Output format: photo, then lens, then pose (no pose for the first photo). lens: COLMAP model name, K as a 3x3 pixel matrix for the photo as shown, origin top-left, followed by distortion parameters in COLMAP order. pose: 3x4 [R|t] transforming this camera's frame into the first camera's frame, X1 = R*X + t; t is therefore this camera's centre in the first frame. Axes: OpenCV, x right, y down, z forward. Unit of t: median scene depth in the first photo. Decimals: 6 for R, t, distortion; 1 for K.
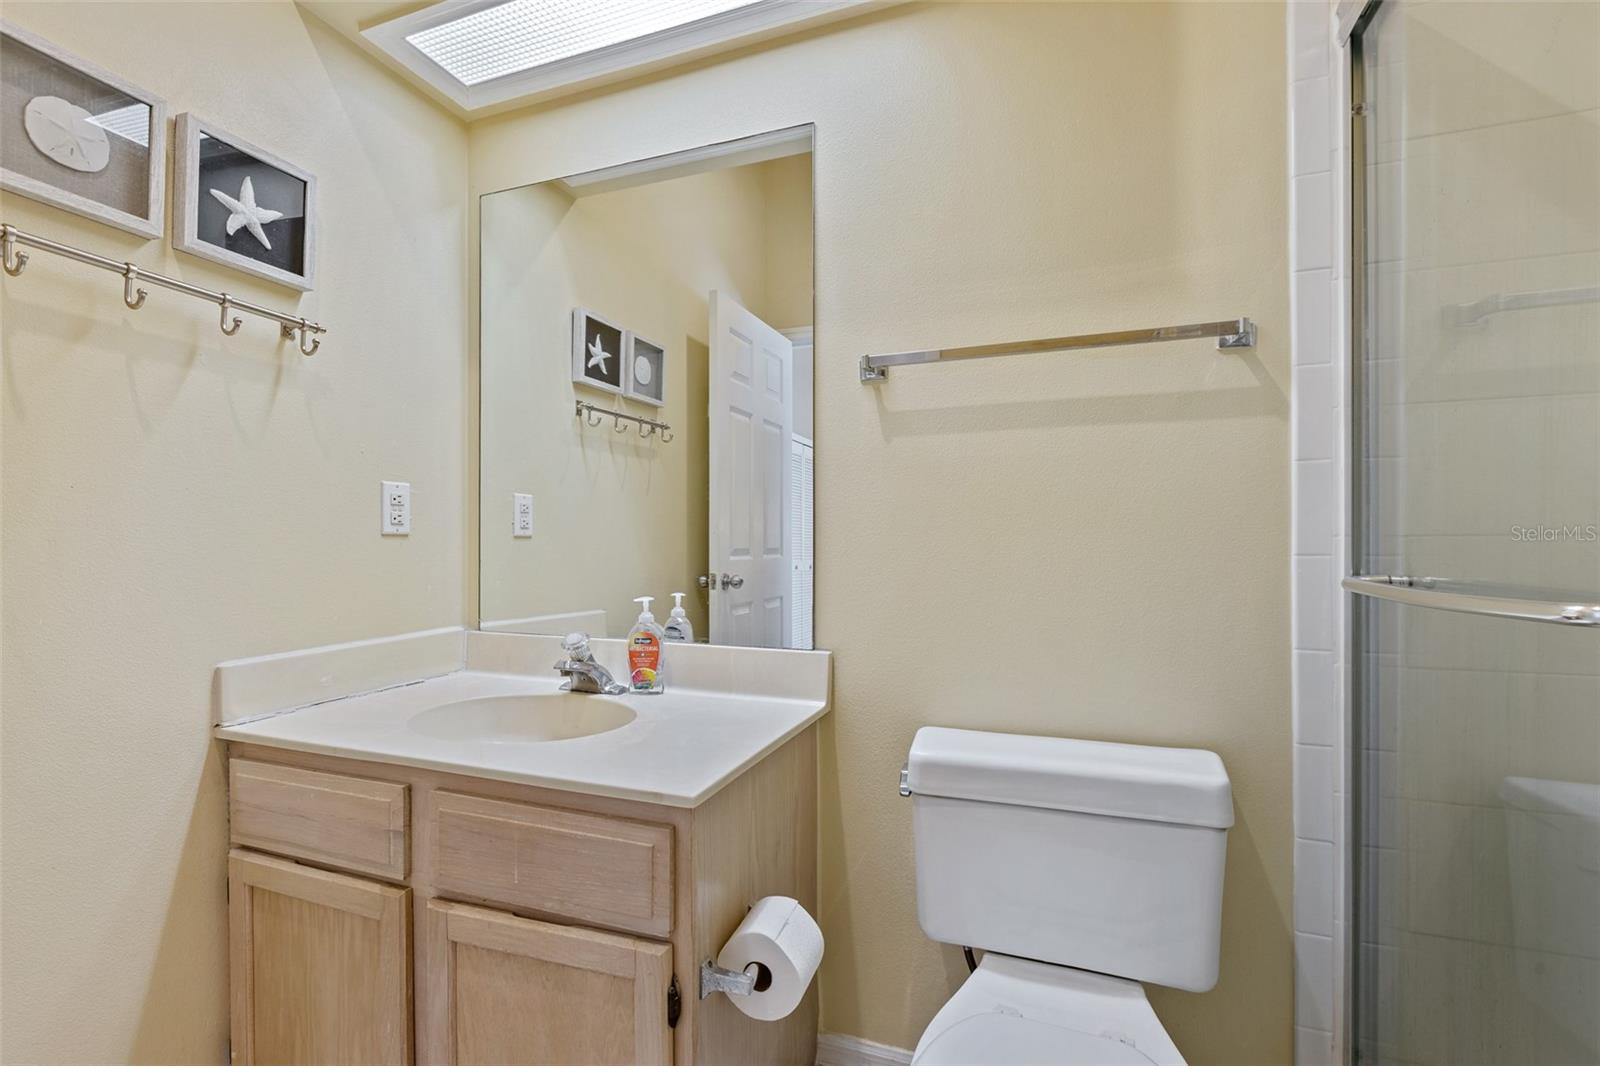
lens RADIAL K [[723.0, 0, 789.5], [0, 723.0, 542.3], [0, 0, 1]] dist [0.000673, -0.000104]
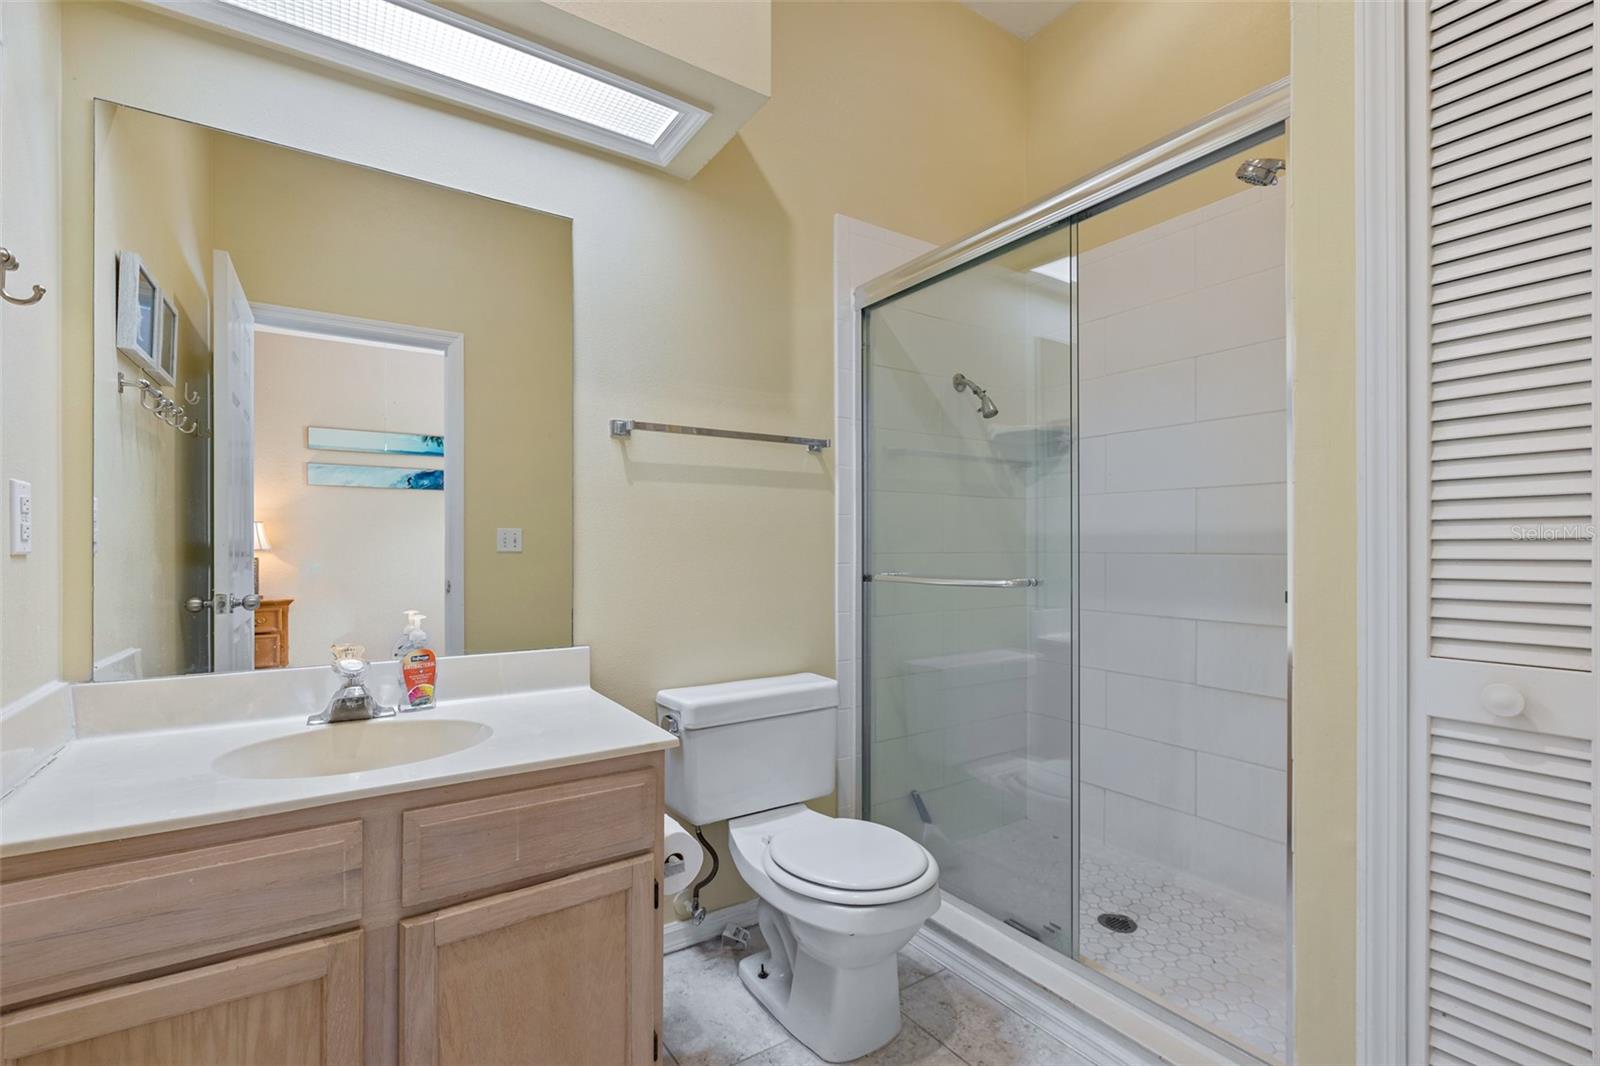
lens RADIAL K [[723.0, 0, 789.5], [0, 723.0, 542.3], [0, 0, 1]] dist [0.000673, -0.000104]
pose [[0.585847, 0.005060, 0.810406, -0.924017], [-0.000360, 0.999982, -0.005984, -0.027031], [-0.810422, 0.003214, 0.585838, -0.028353]]
